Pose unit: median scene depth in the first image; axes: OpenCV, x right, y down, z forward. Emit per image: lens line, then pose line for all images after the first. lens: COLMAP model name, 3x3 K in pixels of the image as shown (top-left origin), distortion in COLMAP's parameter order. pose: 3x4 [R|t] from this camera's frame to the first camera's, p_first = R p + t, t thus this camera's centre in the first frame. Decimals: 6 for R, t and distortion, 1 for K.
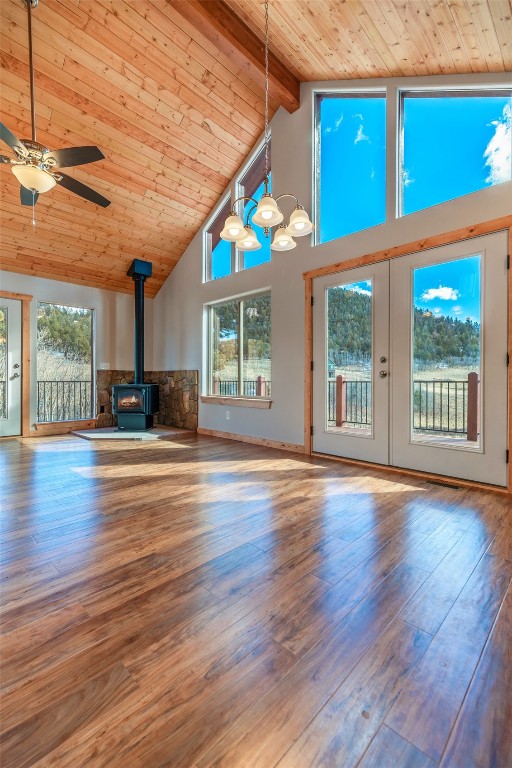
lens RADIAL K [[334.9, 0, 257.2], [0, 334.9, 379.7], [0, 0, 1]] dist [0.014265, -0.000939]
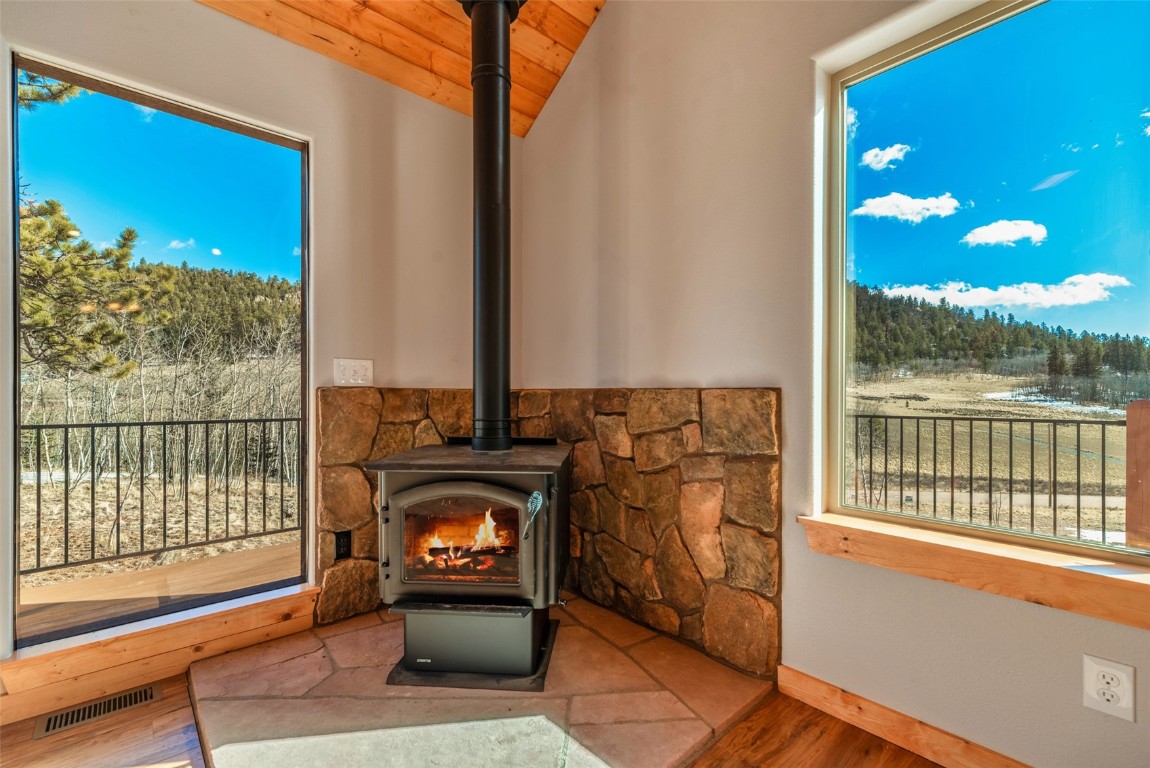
lens RADIAL K [[501.4, 0, 568.6], [0, 501.4, 393.6], [0, 0, 1]] dist [0.014265, -0.000939]
pose [[0.997423, -0.002614, -0.071702, -0.296668], [0.002247, 0.999984, -0.005200, -0.024173], [0.071714, 0.005026, 0.997413, 0.708831]]
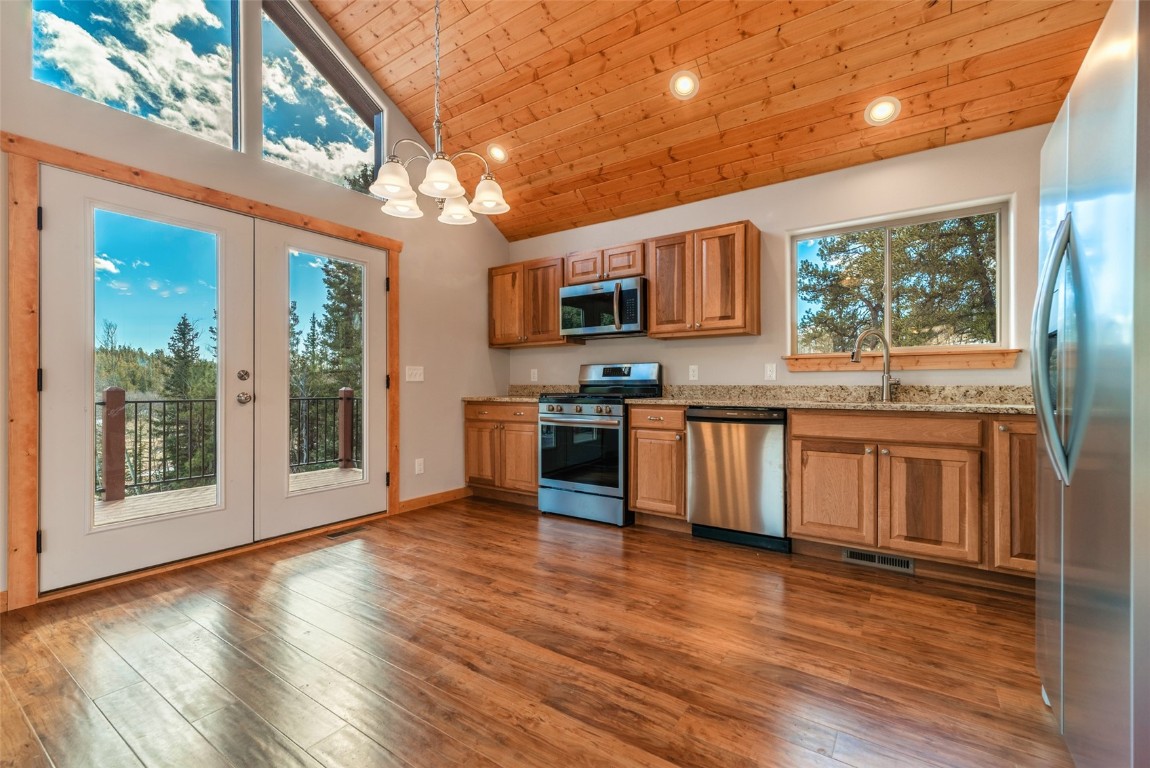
lens RADIAL K [[501.4, 0, 570.2], [0, 501.4, 383.1], [0, 0, 1]] dist [0.014265, -0.000939]
pose [[-0.169312, 0.002942, 0.985558, -0.399967], [0.004895, 0.999986, -0.002144, -0.024279], [-0.985550, 0.004461, -0.169324, 0.356064]]
